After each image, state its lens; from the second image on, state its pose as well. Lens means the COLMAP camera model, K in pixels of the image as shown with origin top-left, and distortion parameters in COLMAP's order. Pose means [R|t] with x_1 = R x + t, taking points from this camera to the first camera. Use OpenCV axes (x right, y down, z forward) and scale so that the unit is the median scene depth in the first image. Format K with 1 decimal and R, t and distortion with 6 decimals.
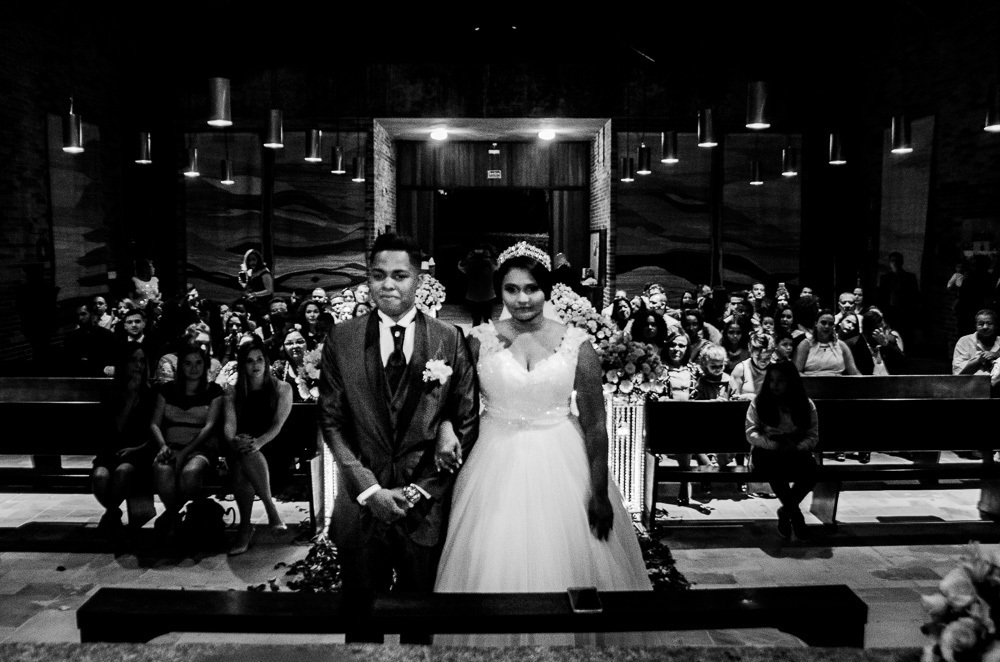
lens RADIAL K [[879.6, 0, 500.8], [0, 879.6, 321.0], [0, 0, 1]] dist [-0.078237, 0.009411]
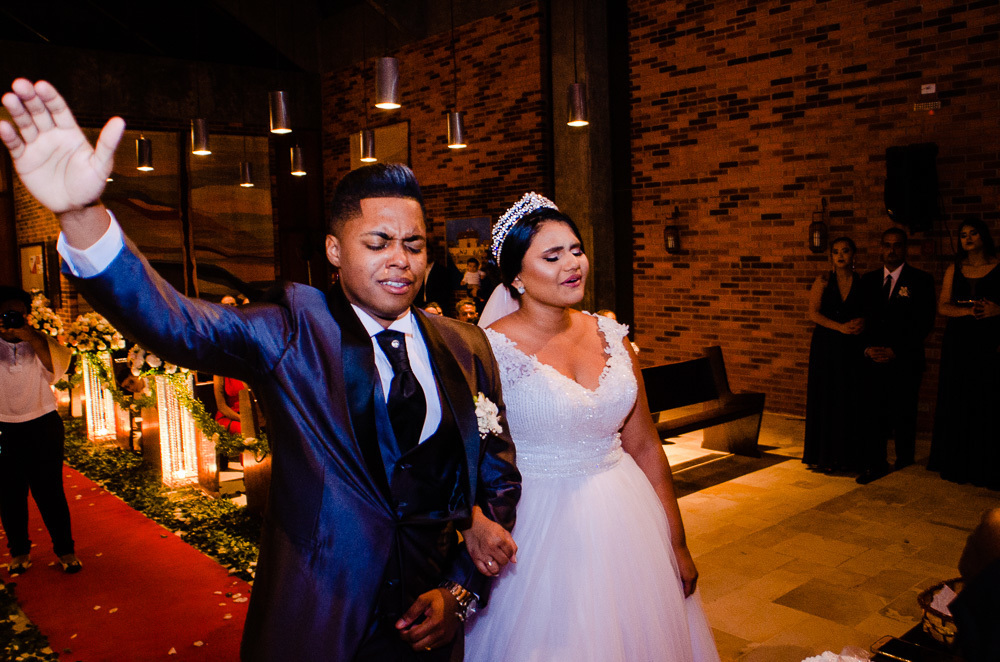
lens RADIAL K [[862.7, 0, 500.0], [0, 862.7, 331.0], [0, 0, 1]] dist [-0.067342, 0.003535]
pose [[0.766008, -0.086187, 0.637027, -0.384904], [0.088332, 0.995683, 0.028496, -0.012227], [-0.636734, 0.034442, 0.770314, 0.438830]]
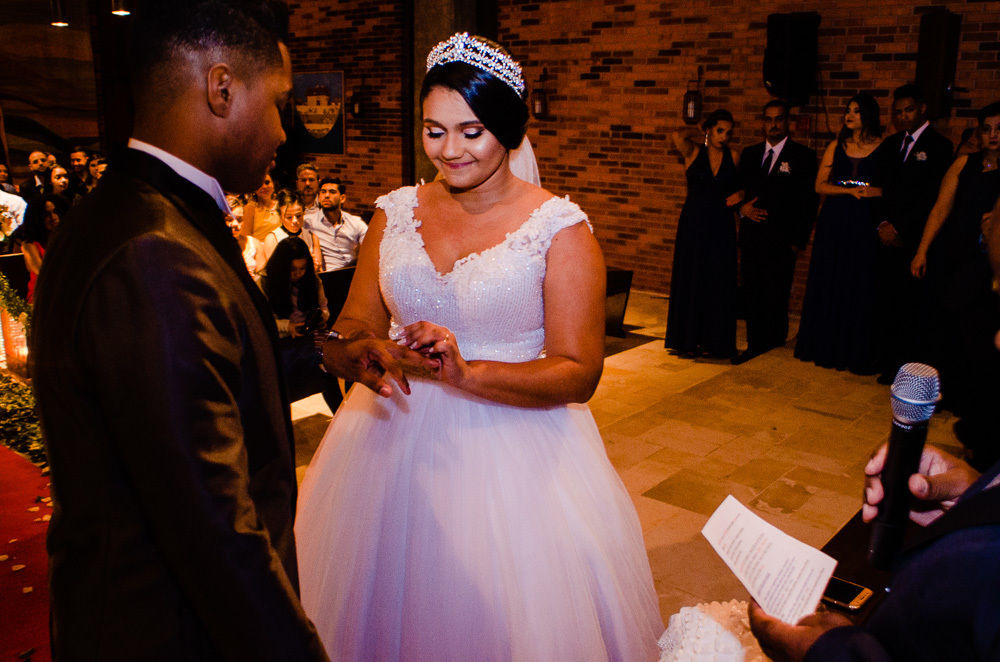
lens RADIAL K [[879.6, 0, 500.8], [0, 879.6, 321.0], [0, 0, 1]] dist [-0.078237, 0.009411]
pose [[0.652446, -0.173648, 0.737673, -0.291971], [0.059259, 0.982104, 0.178775, -0.014792], [-0.755515, -0.072927, 0.651060, 0.545844]]
